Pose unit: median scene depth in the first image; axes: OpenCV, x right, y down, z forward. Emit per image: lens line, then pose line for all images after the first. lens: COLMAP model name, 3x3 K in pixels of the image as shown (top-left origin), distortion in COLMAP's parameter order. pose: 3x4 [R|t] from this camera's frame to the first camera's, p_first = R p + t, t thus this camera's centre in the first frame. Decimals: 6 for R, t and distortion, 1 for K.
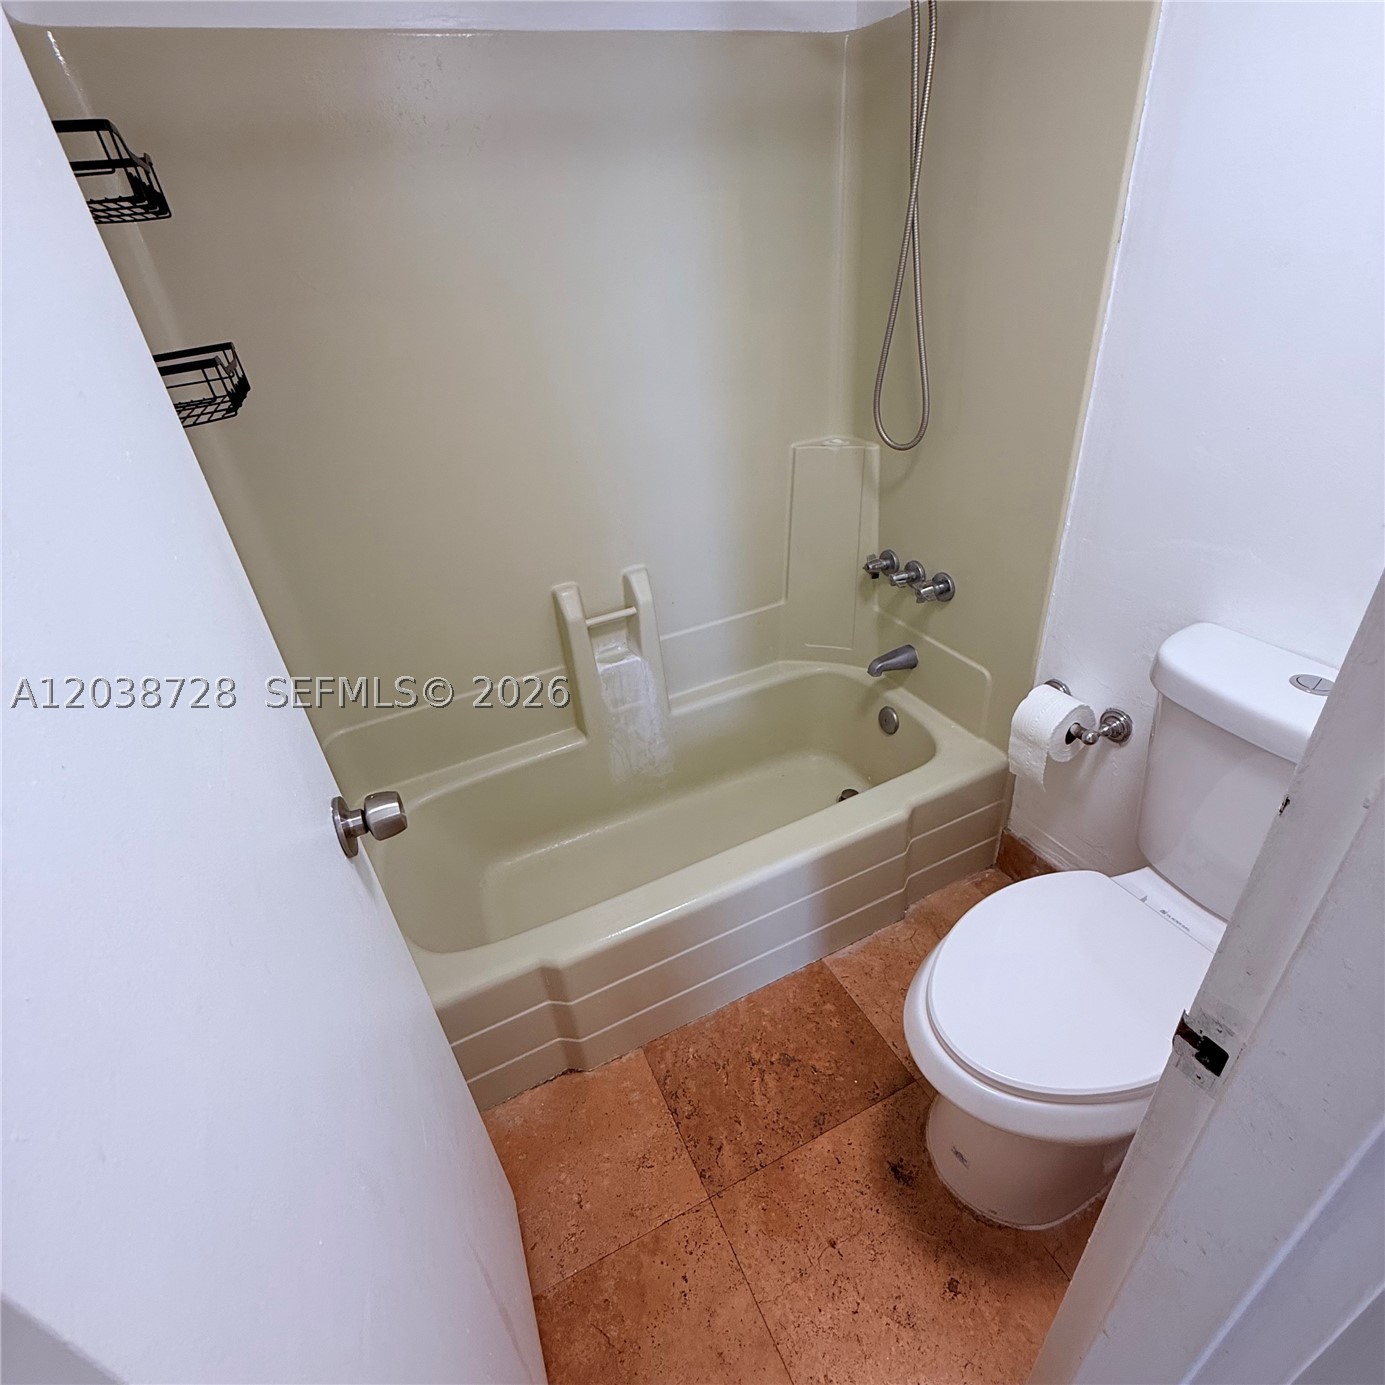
lens RADIAL K [[734.4, 0, 694.3], [0, 734.4, 695.1], [0, 0, 1]] dist [-0.001295, 0.000145]
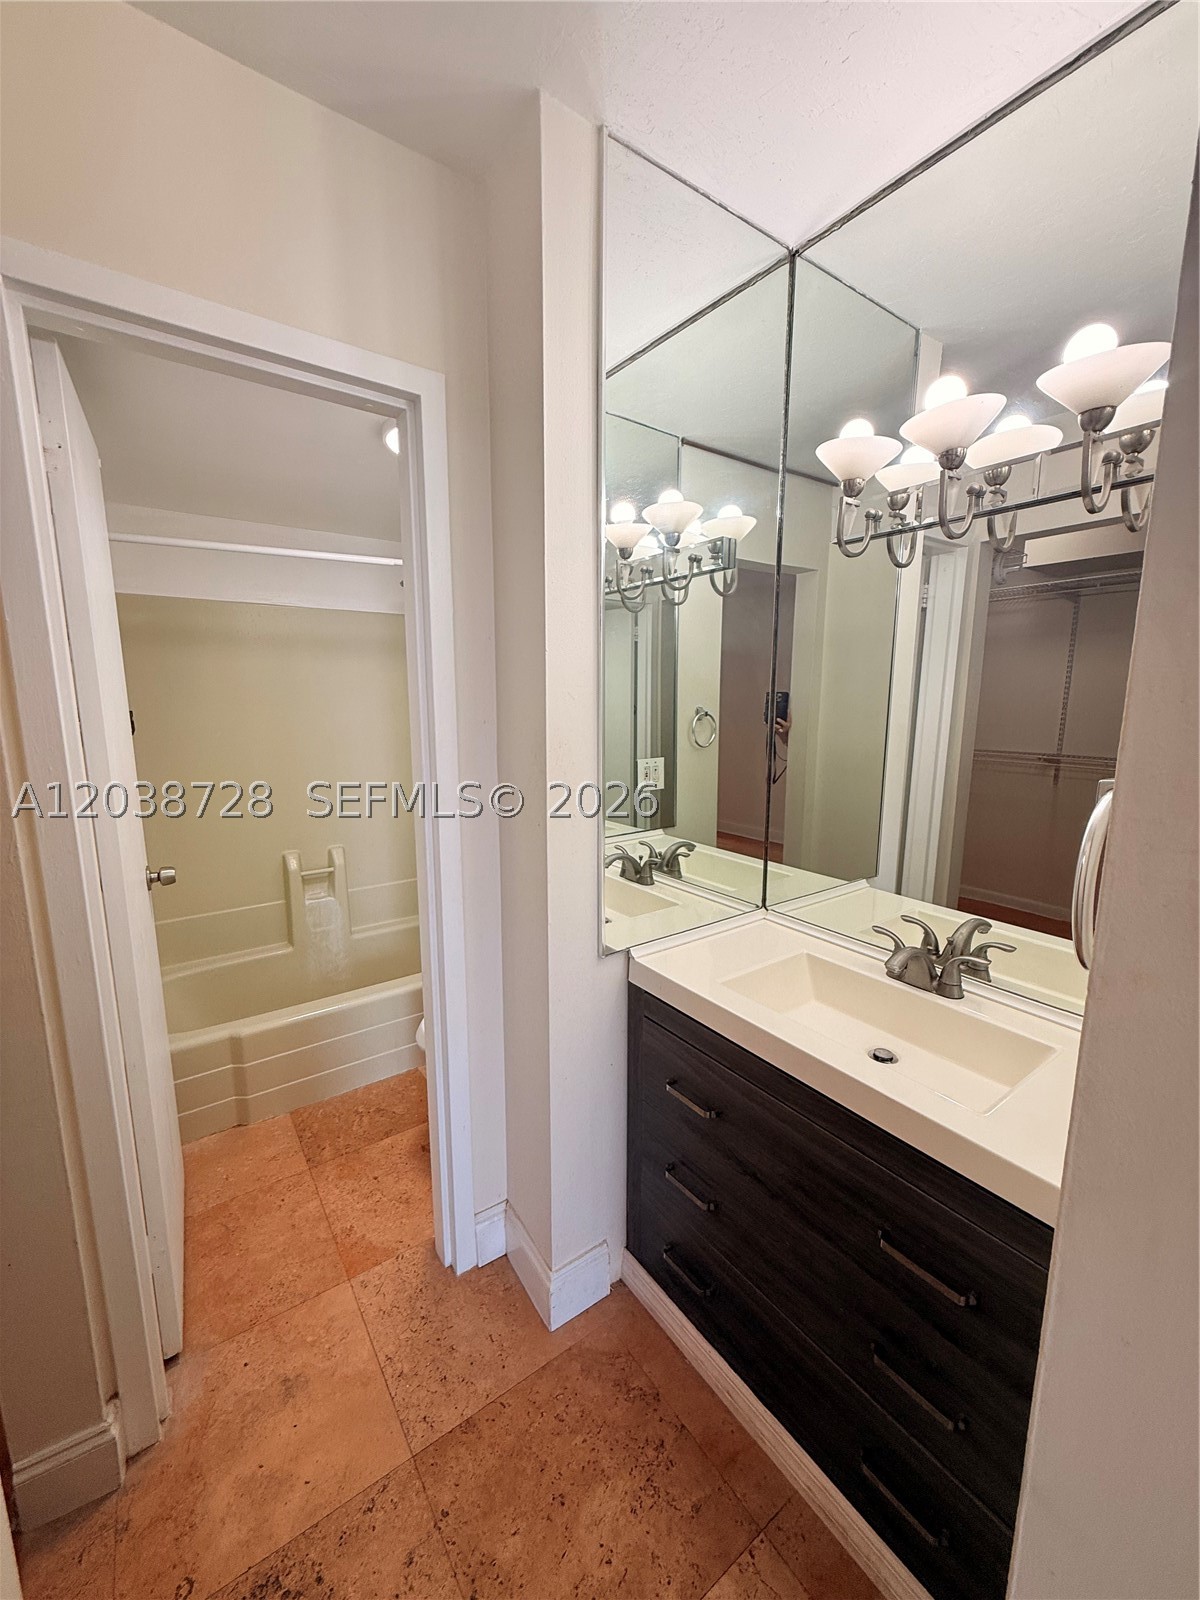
lens RADIAL K [[637.4, 0, 602.7], [0, 637.4, 797.6], [0, 0, 1]] dist [0.000502, 0.000014]
pose [[0.980727, 0.051218, 0.188548, 0.257221], [0.026059, 0.922116, -0.386036, 0.333174], [-0.193635, 0.383509, 0.903009, -0.570964]]
